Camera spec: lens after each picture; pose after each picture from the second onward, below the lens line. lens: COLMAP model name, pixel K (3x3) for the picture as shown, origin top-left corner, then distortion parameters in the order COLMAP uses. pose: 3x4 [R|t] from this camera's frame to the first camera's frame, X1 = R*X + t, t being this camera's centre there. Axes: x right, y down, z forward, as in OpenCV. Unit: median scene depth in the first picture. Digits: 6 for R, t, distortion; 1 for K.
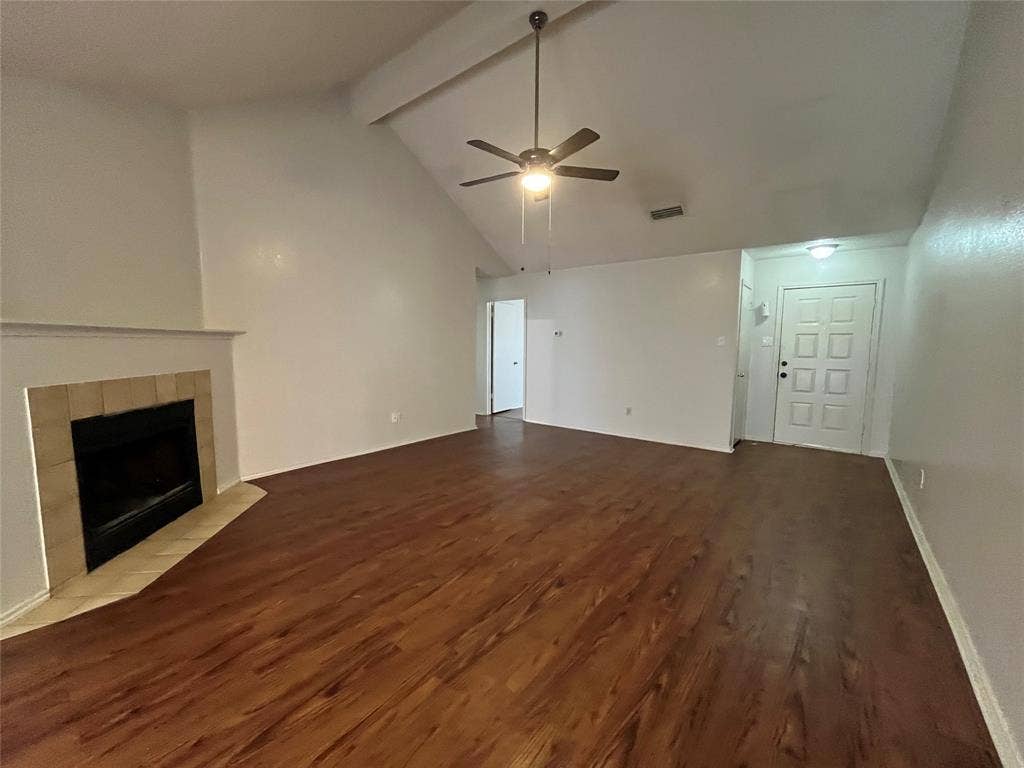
lens RADIAL K [[419.6, 0, 513.2], [0, 419.6, 386.2], [0, 0, 1]] dist [0.001463, 0.000133]
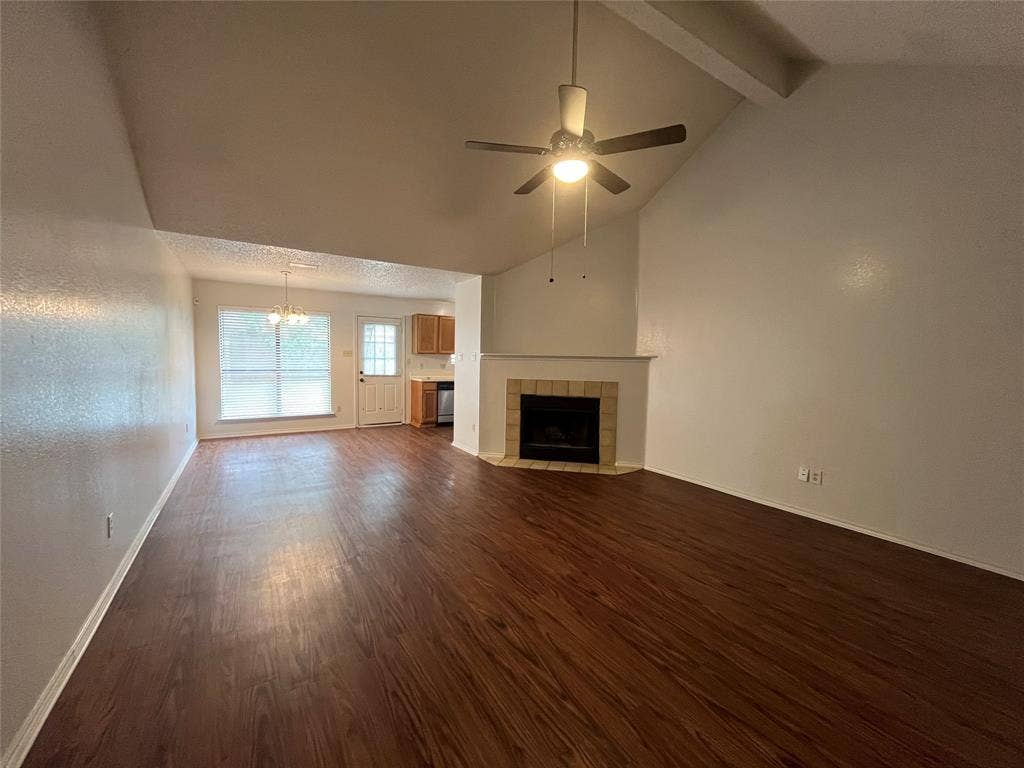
lens RADIAL K [[419.6, 0, 506.5], [0, 419.6, 389.4], [0, 0, 1]] dist [0.001463, 0.000133]
pose [[-0.354305, 0.062627, -0.933030, 0.883030], [-0.112180, 0.987703, 0.108895, -0.140285], [0.928377, 0.143249, -0.342923, 1.225089]]
